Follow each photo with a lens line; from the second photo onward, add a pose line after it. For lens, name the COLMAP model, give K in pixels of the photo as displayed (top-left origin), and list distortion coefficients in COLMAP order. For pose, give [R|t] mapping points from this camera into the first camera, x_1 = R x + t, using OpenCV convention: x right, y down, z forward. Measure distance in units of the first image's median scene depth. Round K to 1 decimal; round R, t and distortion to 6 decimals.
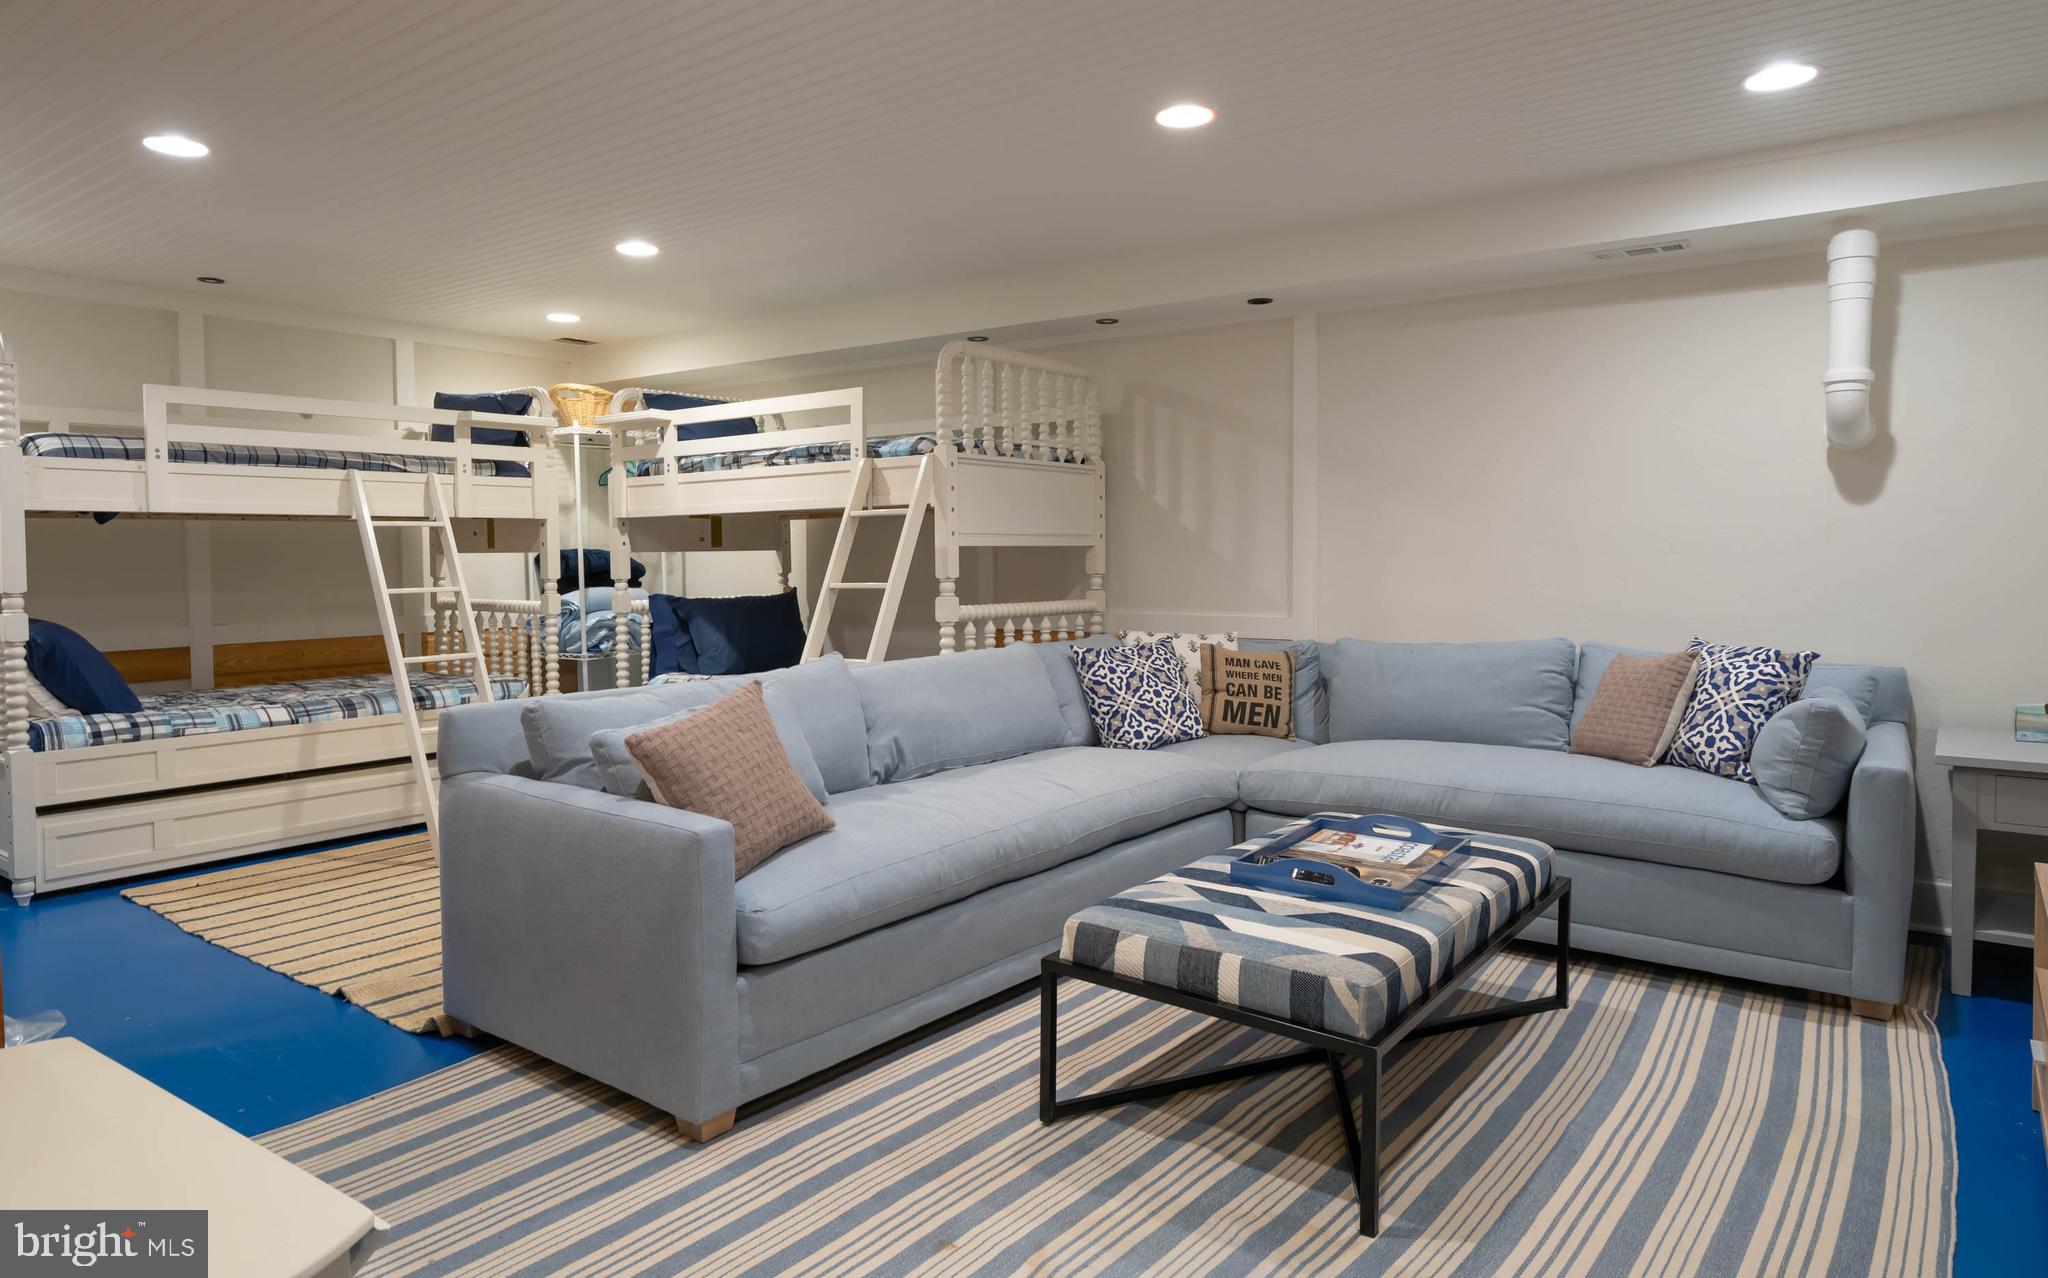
lens RADIAL K [[1220.8, 0, 1024.0], [0, 1220.8, 639.0], [0, 0, 1]] dist [-0.003945, -0.000733]
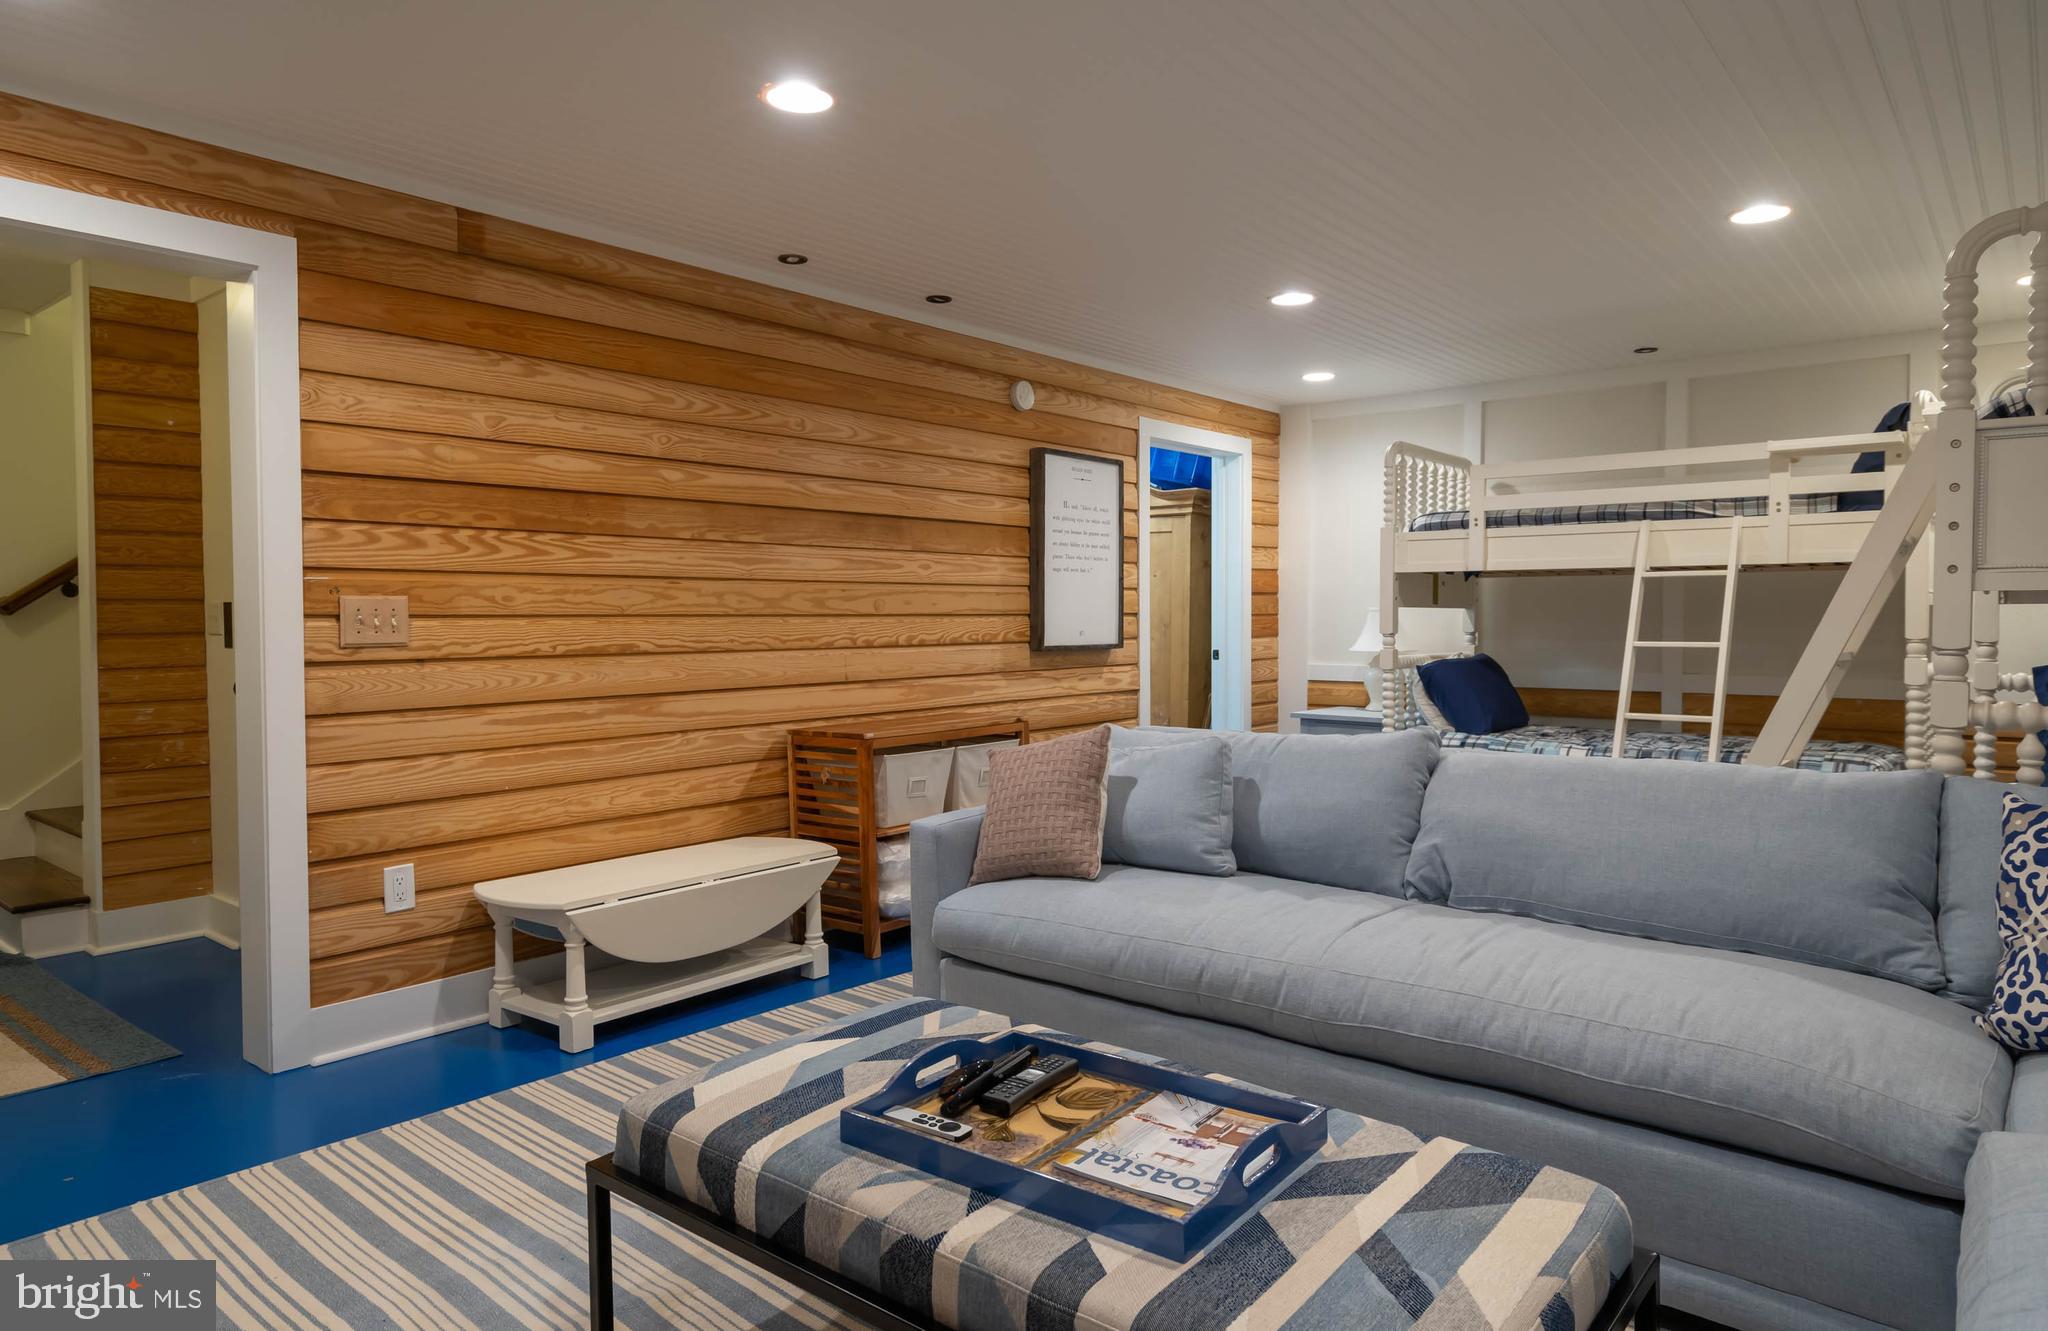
lens RADIAL K [[1216.2, 0, 1024.0], [0, 1216.2, 665.5], [0, 0, 1]] dist [0.003486, 0.000602]
pose [[-0.020866, 0.049490, -0.998557, 0.475369], [-0.068000, 0.996391, 0.050804, -0.038402], [0.997467, 0.068962, -0.017425, 0.539955]]
